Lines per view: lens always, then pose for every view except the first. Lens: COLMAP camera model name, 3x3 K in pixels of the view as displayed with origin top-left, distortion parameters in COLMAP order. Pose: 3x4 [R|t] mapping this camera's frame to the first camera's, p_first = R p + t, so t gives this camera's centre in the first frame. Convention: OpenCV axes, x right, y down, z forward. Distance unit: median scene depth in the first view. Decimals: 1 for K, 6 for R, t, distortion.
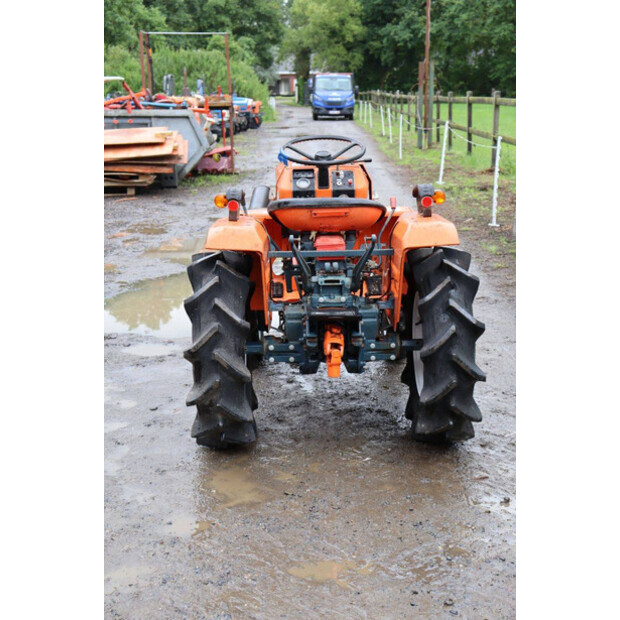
lens RADIAL K [[925.3, 0, 310.0], [0, 925.3, 310.0], [0, 0, 1]] dist [0.012859, 0.014648]
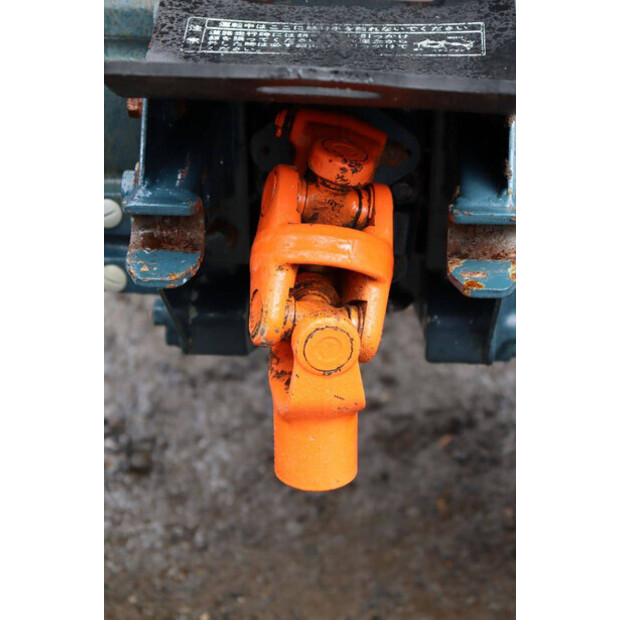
lens RADIAL K [[1460.3, 0, 327.0], [0, 1460.3, 310.3], [0, 0, 1]] dist [0.050747, 4.555190]
pose [[0.995645, 0.052102, -0.077309, 0.041899], [-0.030687, 0.966201, 0.255956, -0.013122], [0.088032, -0.252468, 0.963592, 0.737925]]
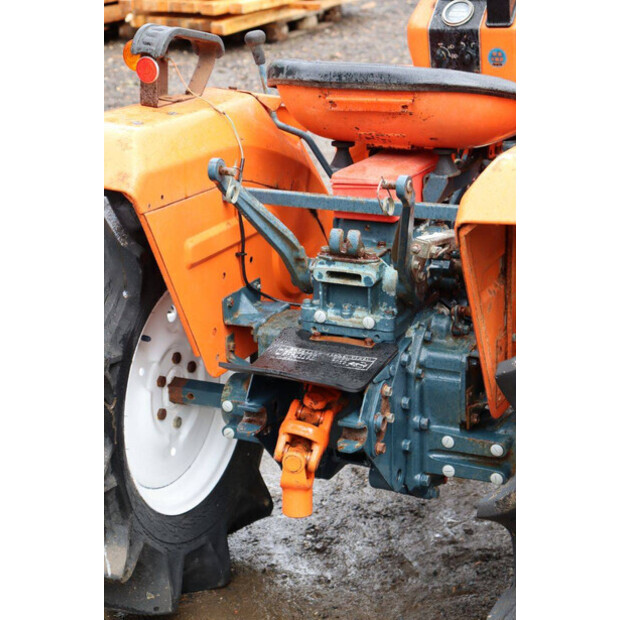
lens RADIAL K [[1460.3, 0, 327.0], [0, 1460.3, 310.3], [0, 0, 1]] dist [0.050747, 4.555190]
pose [[0.897235, 0.128643, -0.422398, 0.282075], [-0.086540, 0.989298, 0.117471, -0.088179], [0.432990, -0.068845, 0.898766, 0.409498]]
